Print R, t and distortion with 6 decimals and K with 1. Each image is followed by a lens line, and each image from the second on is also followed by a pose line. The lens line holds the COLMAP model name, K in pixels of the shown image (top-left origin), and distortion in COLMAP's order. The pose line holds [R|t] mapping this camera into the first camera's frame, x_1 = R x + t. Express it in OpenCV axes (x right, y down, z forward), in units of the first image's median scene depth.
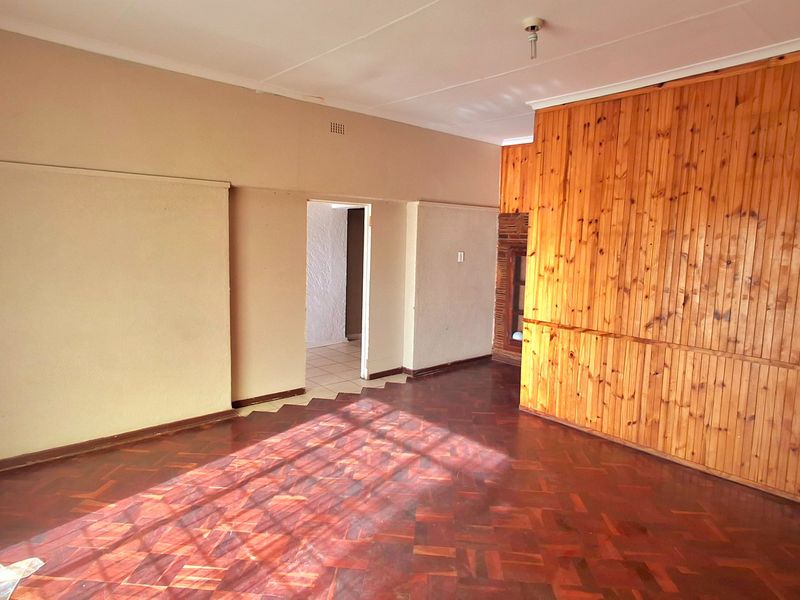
lens RADIAL K [[489.4, 0, 398.4], [0, 489.4, 294.4], [0, 0, 1]] dist [-0.003877, -0.000348]
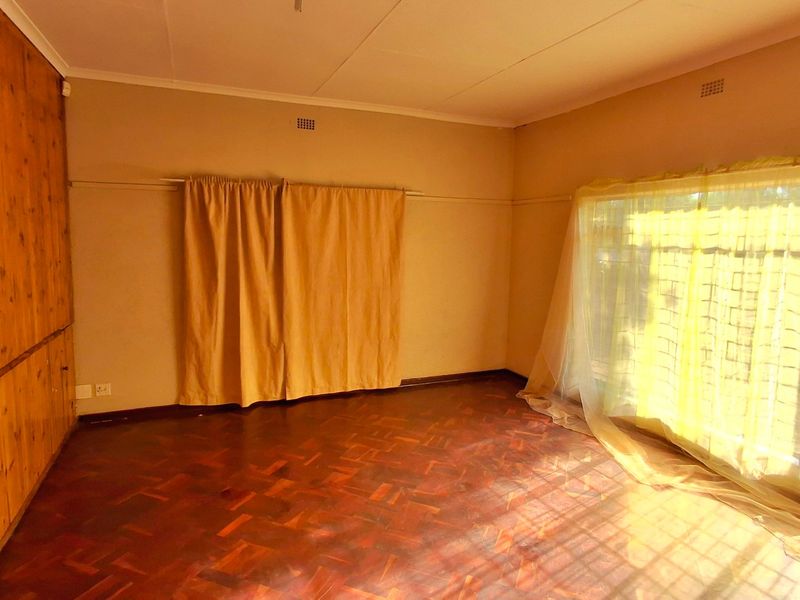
lens RADIAL K [[489.4, 0, 398.4], [0, 489.4, 294.4], [0, 0, 1]] dist [-0.003877, -0.000348]
pose [[-0.948662, -0.076350, 0.306937, -0.186667], [-0.000697, 0.970930, 0.239364, -0.233927], [-0.316290, 0.226862, -0.921137, 1.947033]]
